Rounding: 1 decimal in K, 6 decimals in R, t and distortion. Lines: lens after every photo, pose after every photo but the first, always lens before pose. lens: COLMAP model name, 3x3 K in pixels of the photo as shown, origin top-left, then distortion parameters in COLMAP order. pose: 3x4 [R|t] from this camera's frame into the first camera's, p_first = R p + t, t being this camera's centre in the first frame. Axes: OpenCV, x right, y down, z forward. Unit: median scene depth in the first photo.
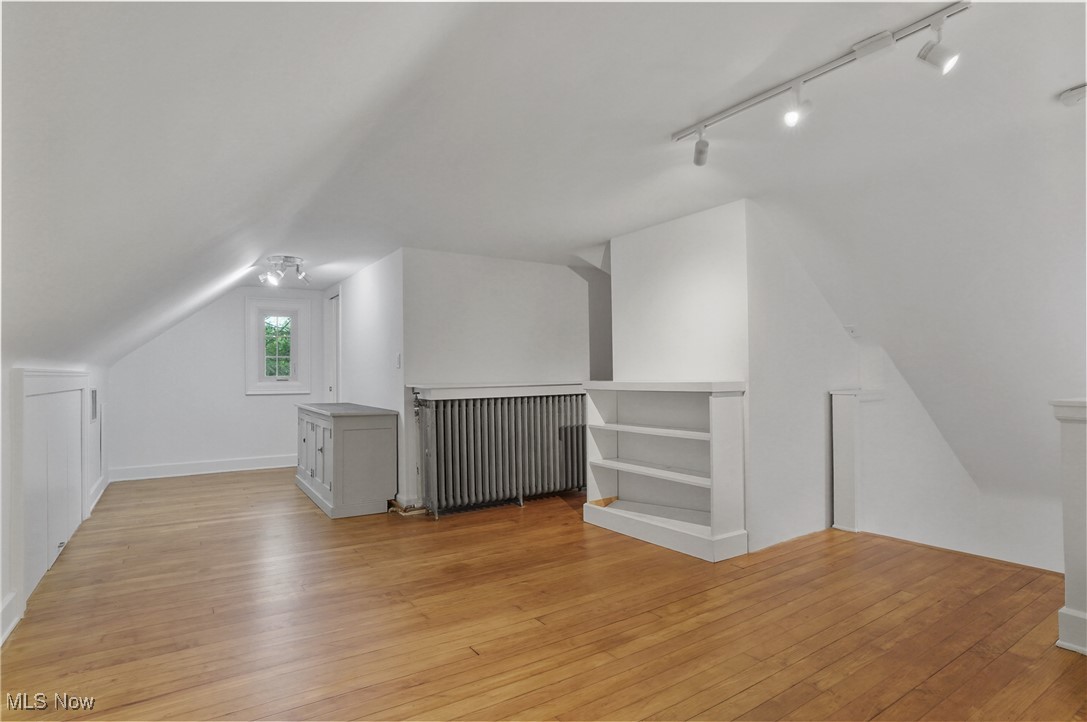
lens RADIAL K [[572.4, 0, 544.6], [0, 572.4, 358.3], [0, 0, 1]] dist [-0.057969, 0.025522]
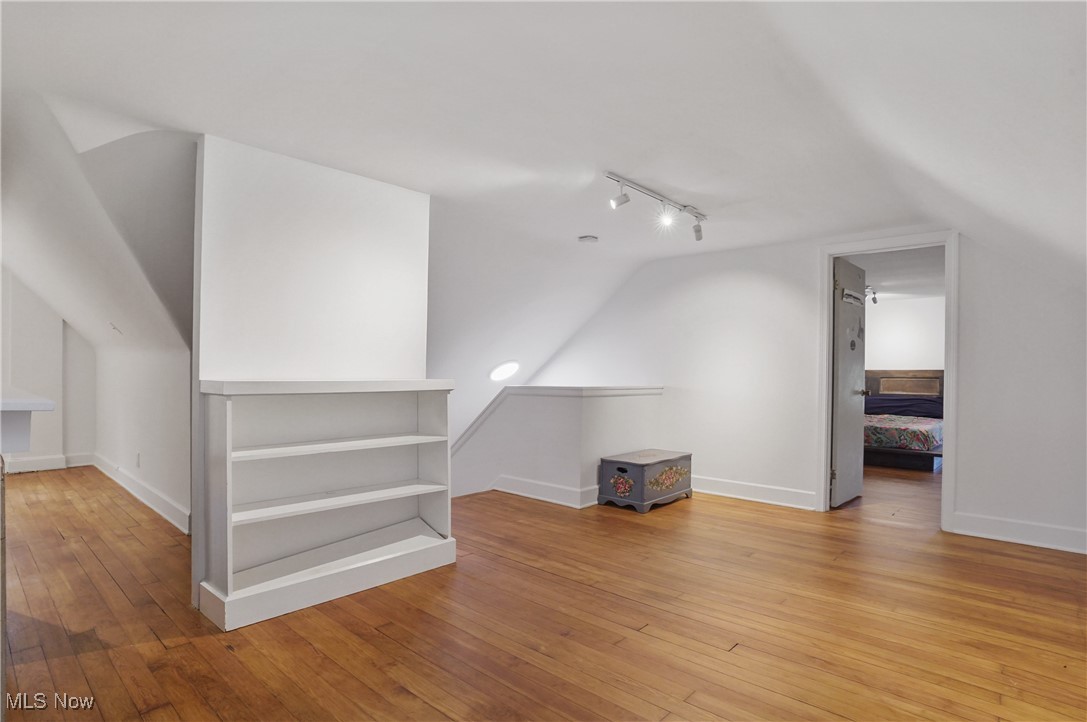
lens RADIAL K [[572.4, 0, 544.6], [0, 572.4, 368.1], [0, 0, 1]] dist [-0.057969, 0.025522]
pose [[-0.236671, 0.015665, 0.971464, -0.827959], [-0.030199, 0.999268, -0.023470, 0.048923], [-0.971120, -0.034892, -0.236025, 1.283649]]
